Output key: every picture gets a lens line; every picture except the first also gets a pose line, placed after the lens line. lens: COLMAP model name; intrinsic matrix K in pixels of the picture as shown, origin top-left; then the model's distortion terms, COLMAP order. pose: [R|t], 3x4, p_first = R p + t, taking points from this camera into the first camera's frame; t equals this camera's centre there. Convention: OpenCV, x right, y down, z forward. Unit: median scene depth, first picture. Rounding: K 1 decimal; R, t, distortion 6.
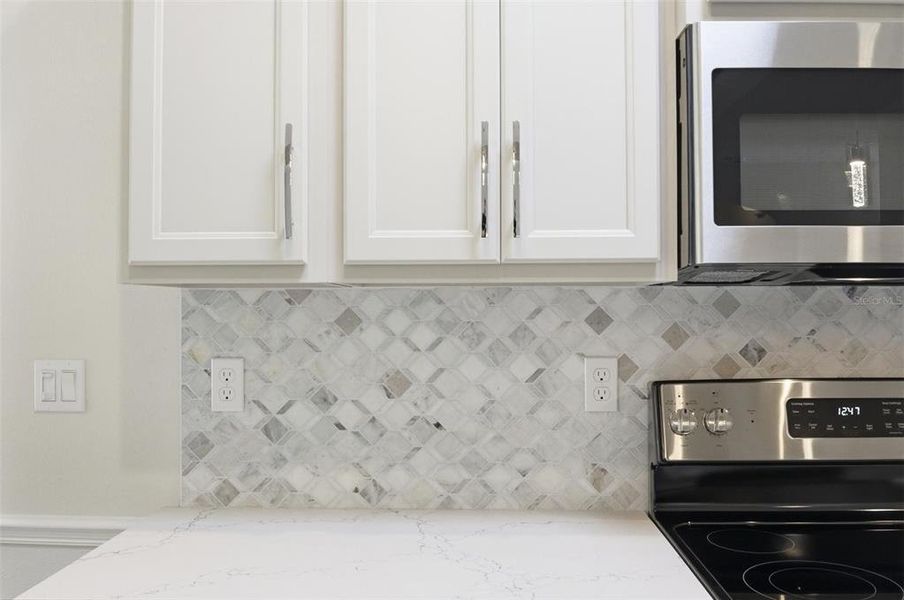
lens RADIAL K [[794.5, 0, 449.9], [0, 794.5, 295.2], [0, 0, 1]] dist [-0.021152, -0.018108]
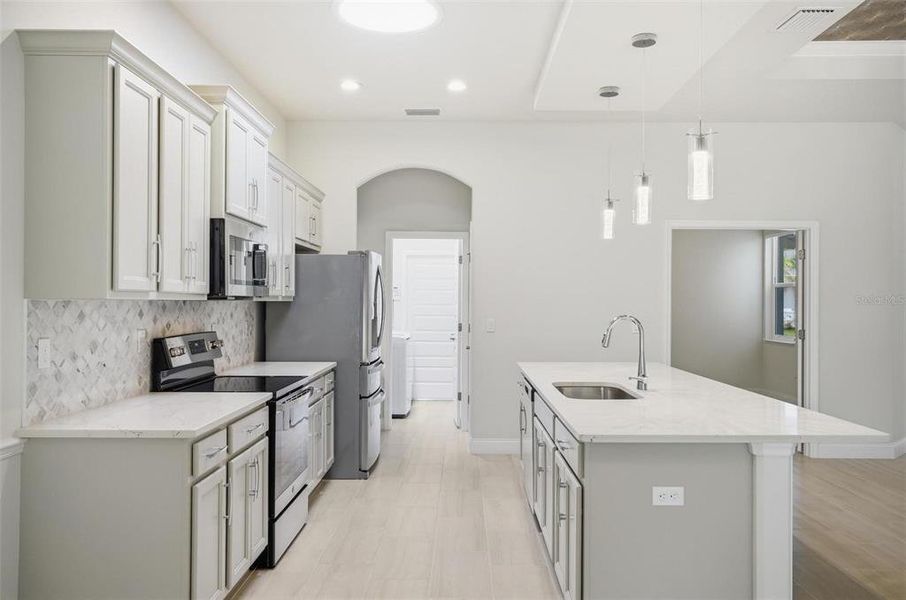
lens RADIAL K [[696.1, 0, 453.9], [0, 696.1, 296.5], [0, 0, 1]] dist [0.007632, 0.005577]
pose [[-0.022132, 0.011043, 0.999694, -1.900467], [-0.019619, 0.999742, -0.011478, -0.015495], [-0.999563, -0.019867, -0.021910, 0.113552]]
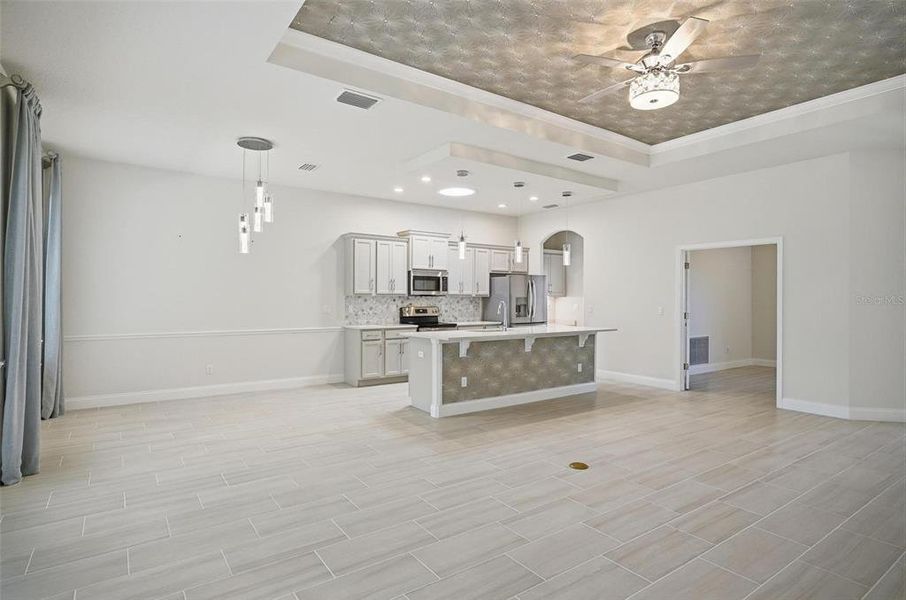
lens RADIAL K [[477.0, 0, 450.1], [0, 477.0, 300.0], [0, 0, 1]] dist [0.009454, 0.000818]
pose [[0.797106, 0.003054, 0.603832, -2.286032], [-0.014772, 0.999787, 0.014443, -0.049700], [-0.603659, -0.020432, 0.796981, -3.207703]]
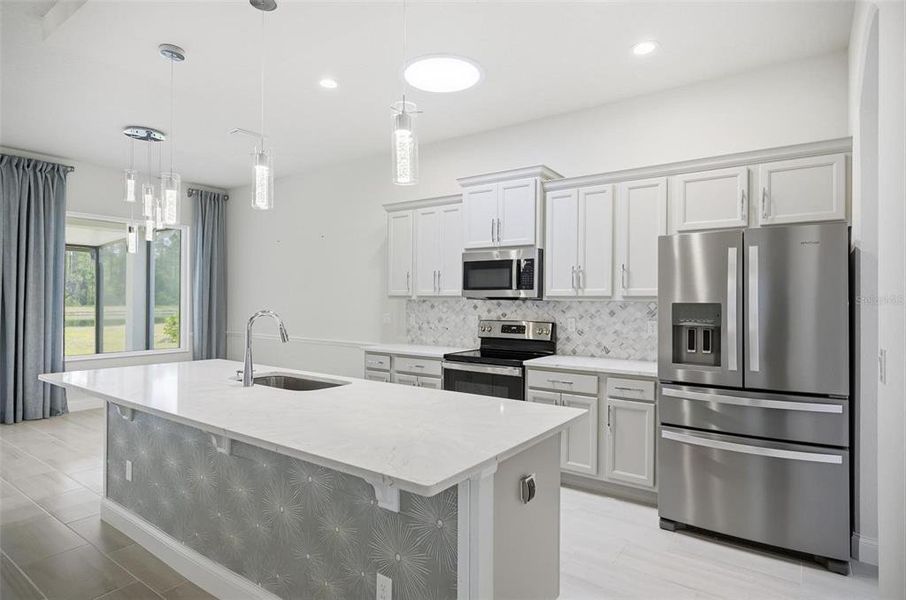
lens RADIAL K [[494.0, 0, 456.1], [0, 494.0, 299.1], [0, 0, 1]] dist [0.000917, 0.002106]
pose [[0.838011, 0.008363, -0.545589, 1.656439], [-0.003319, 0.999942, 0.010230, -0.044777], [0.545643, -0.006762, 0.837990, -1.467745]]
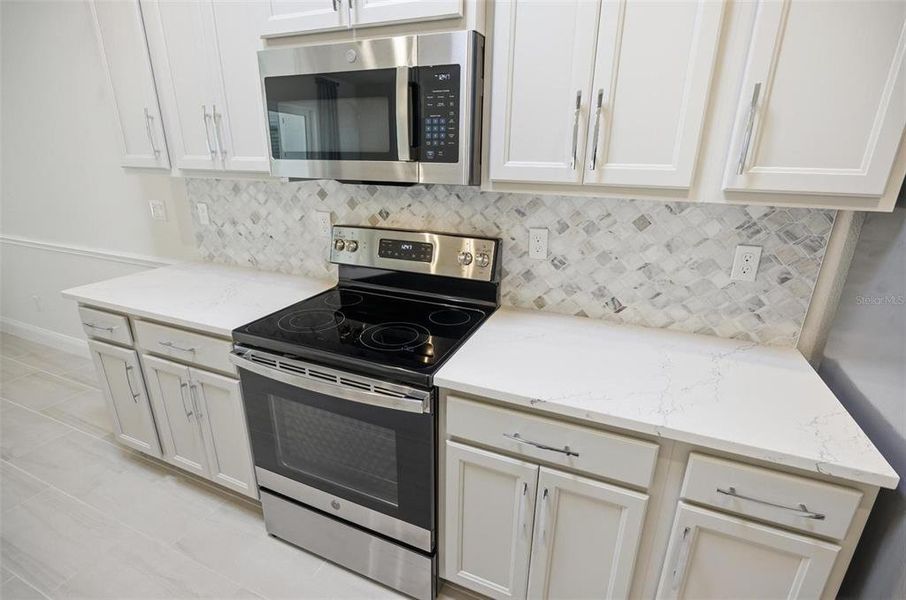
lens RADIAL K [[428.2, 0, 454.6], [0, 428.2, 298.6], [0, 0, 1]] dist [-0.010137, 0.000893]
pose [[0.935750, 0.127490, -0.328814, 0.930286], [-0.010203, 0.941767, 0.336111, -0.093961], [0.352517, -0.311161, 0.882559, 0.022118]]
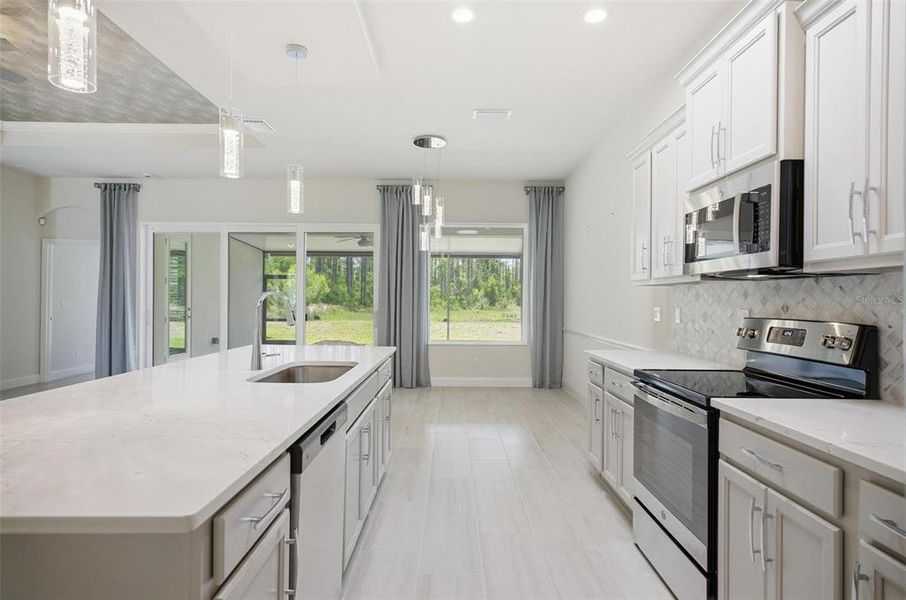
lens RADIAL K [[494.0, 0, 453.5], [0, 494.0, 297.9], [0, 0, 1]] dist [0.000917, 0.002106]
pose [[0.044897, -0.000227, -0.998992, 1.748545], [0.006021, 0.999982, 0.000043, 0.035587], [0.998973, -0.006017, 0.044897, -0.025787]]
